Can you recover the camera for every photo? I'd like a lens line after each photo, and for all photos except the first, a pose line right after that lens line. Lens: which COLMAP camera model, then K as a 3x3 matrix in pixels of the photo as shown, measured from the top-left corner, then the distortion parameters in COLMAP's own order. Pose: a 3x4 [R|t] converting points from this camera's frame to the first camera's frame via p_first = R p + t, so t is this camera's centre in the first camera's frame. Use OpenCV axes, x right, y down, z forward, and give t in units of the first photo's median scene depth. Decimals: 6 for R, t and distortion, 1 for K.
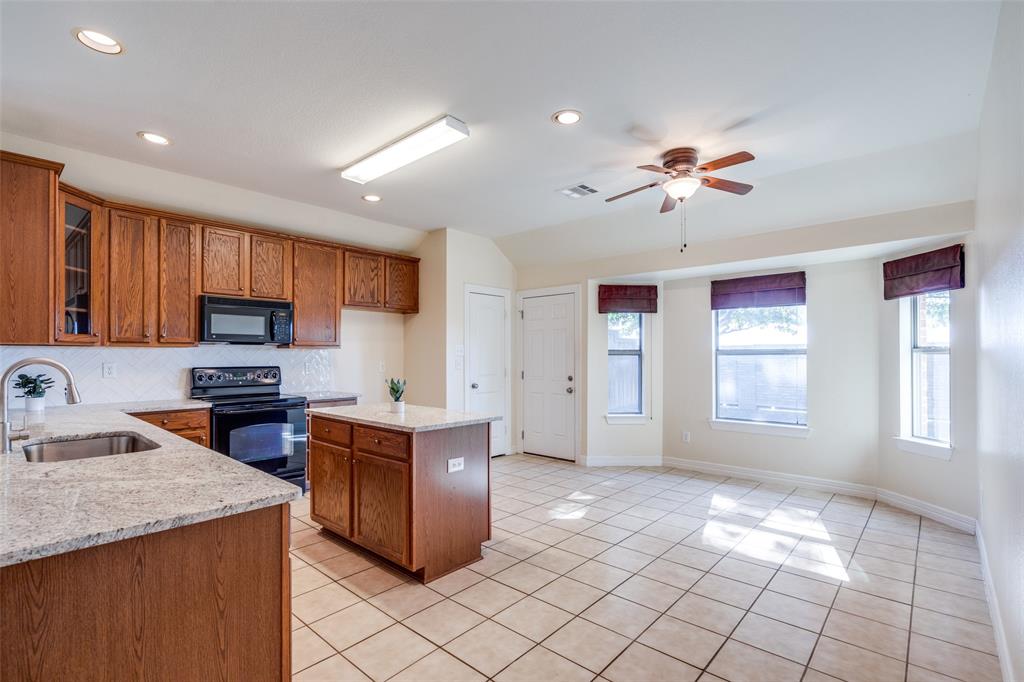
lens RADIAL K [[477.2, 0, 511.8], [0, 477.2, 352.0], [0, 0, 1]] dist [-0.007722, -0.000026]
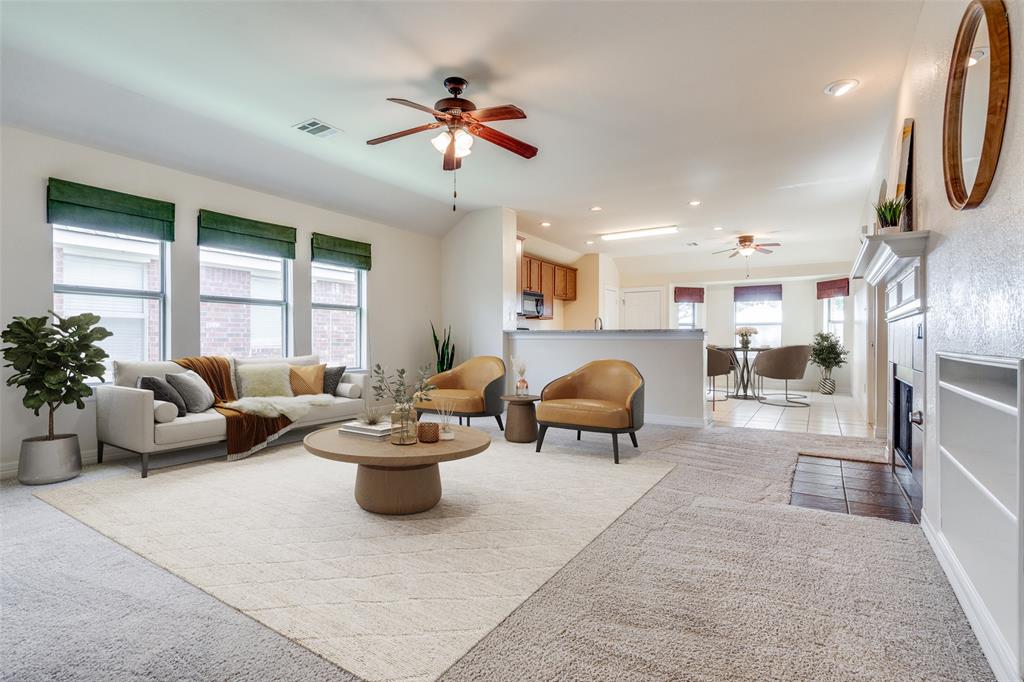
lens RADIAL K [[484.0, 0, 512.0], [0, 484.0, 341.0], [0, 0, 1]] dist [-0.013503, -0.000167]
pose [[0.987788, 0.004071, 0.155753, -0.775437], [-0.006099, 0.999903, 0.012549, 0.051751], [-0.155687, -0.013346, 0.987716, -0.797943]]
